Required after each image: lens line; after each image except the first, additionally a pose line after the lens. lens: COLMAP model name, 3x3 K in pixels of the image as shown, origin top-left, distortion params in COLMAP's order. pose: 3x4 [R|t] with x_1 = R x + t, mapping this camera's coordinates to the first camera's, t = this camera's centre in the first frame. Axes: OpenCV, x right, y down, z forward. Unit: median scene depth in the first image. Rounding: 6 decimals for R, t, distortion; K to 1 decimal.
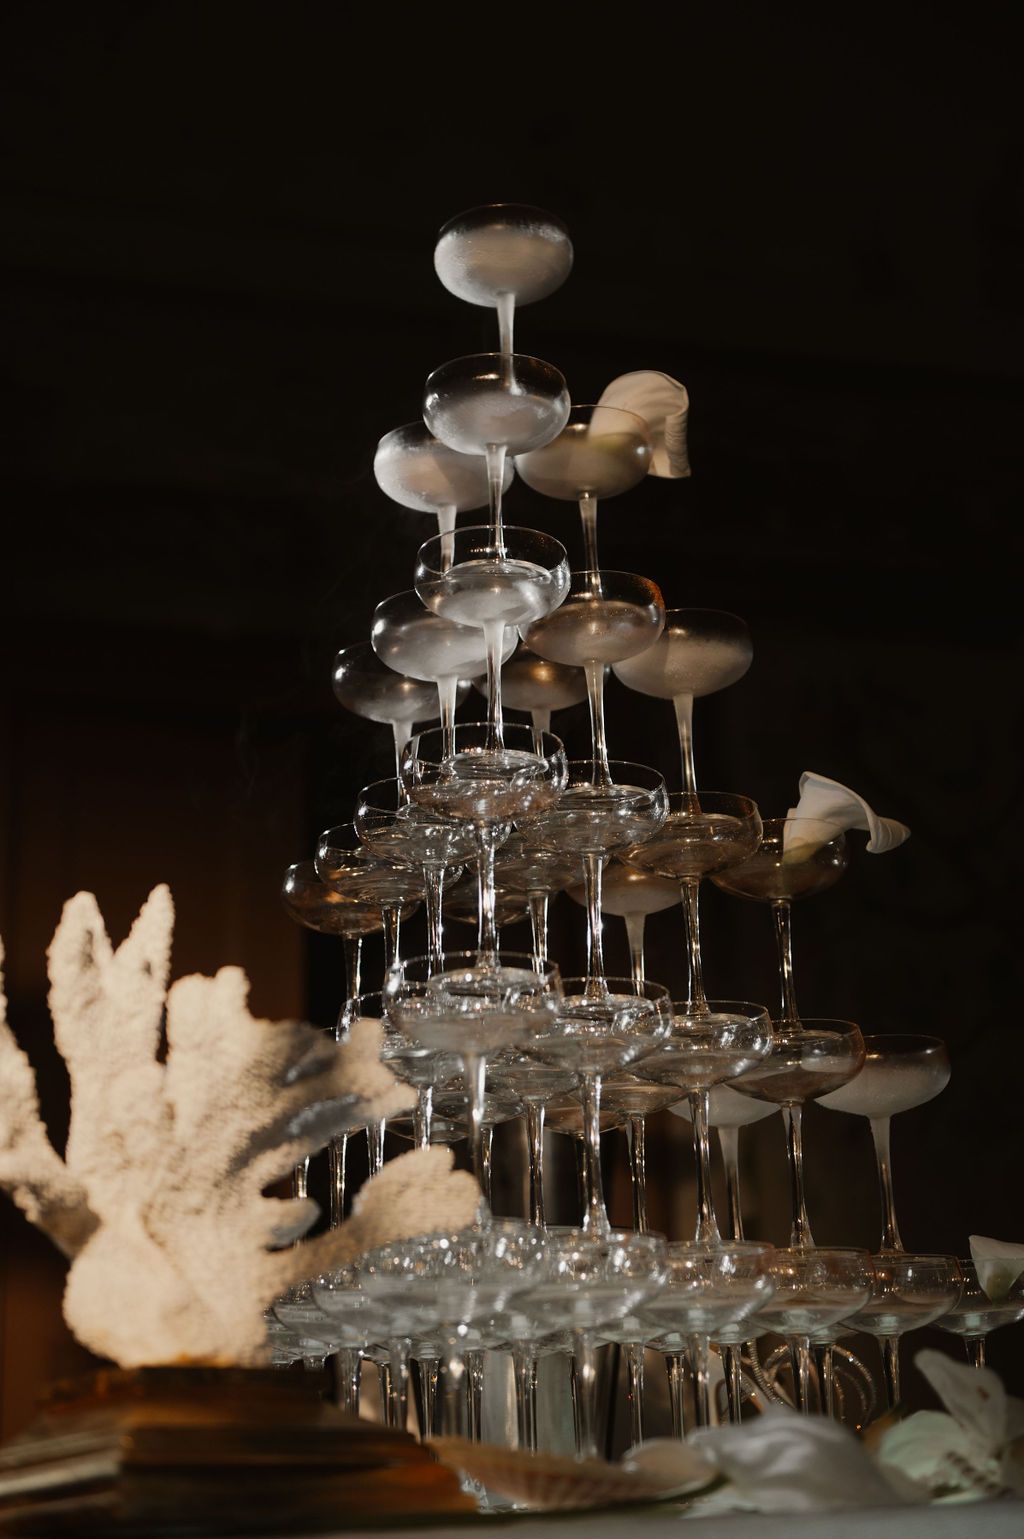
lens RADIAL K [[2330.1, 0, 511.6], [0, 2330.1, 779.9], [0, 0, 1]] dist [-0.018790, 0.000000]
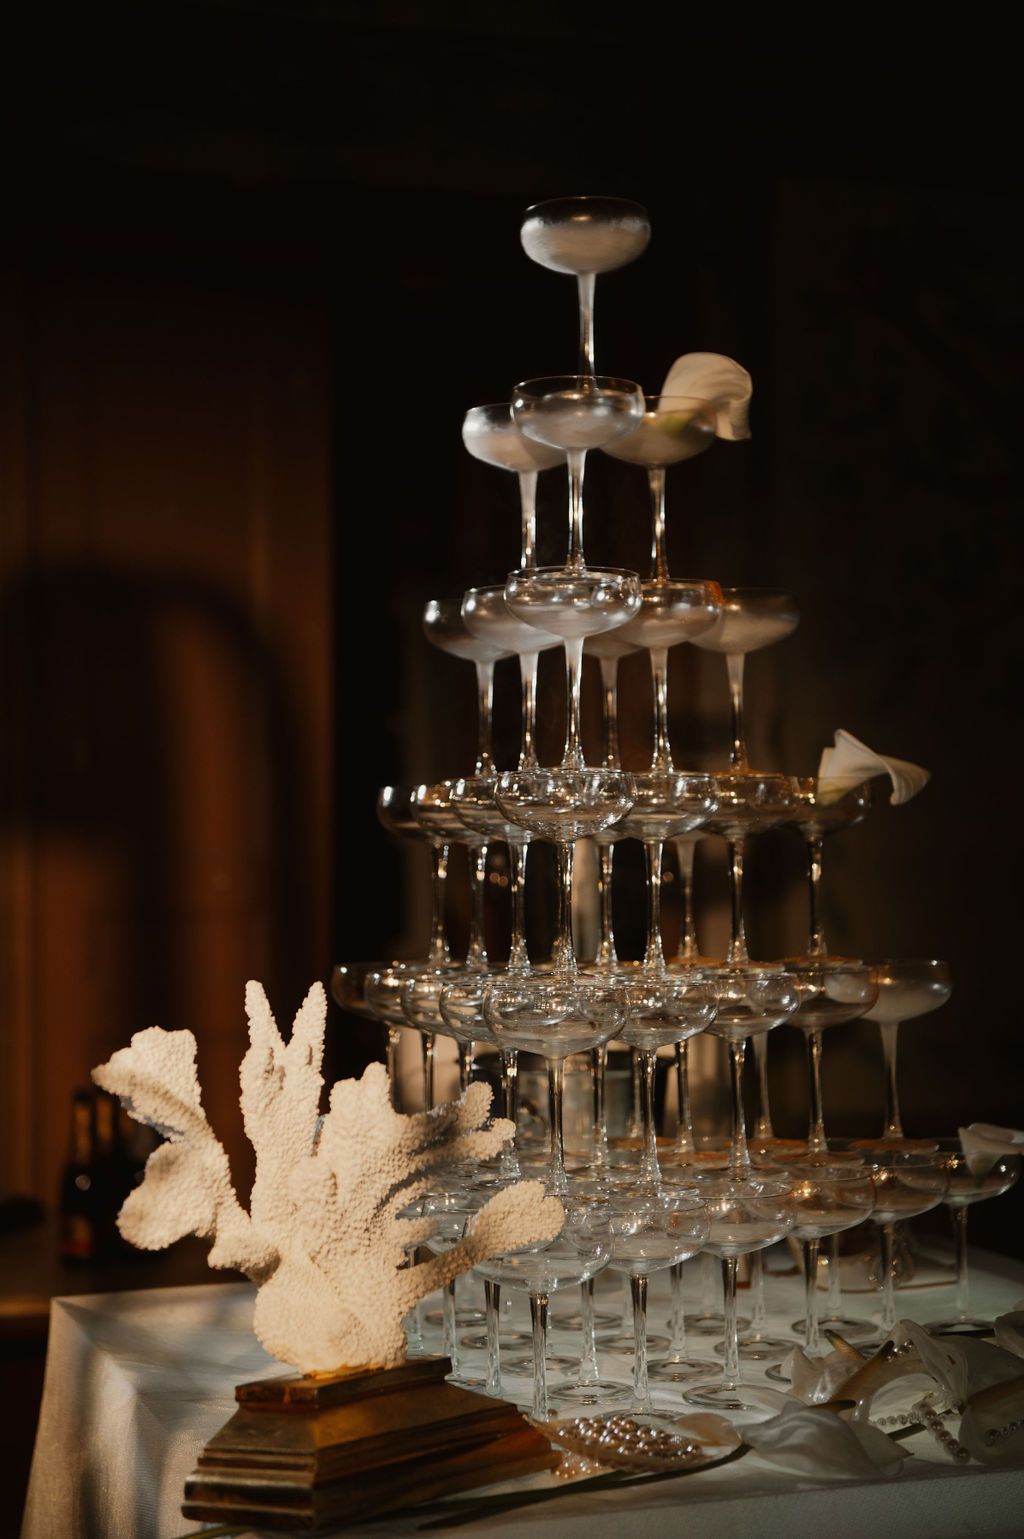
lens RADIAL K [[2535.6, 0, 503.0], [0, 2535.6, 765.6], [0, 0, 1]] dist [0.029821, 0.000000]
pose [[0.999792, 0.020084, -0.003573, -0.034764], [-0.018636, 0.970493, 0.240407, -0.287720], [0.008296, -0.240290, 0.970666, -0.213583]]
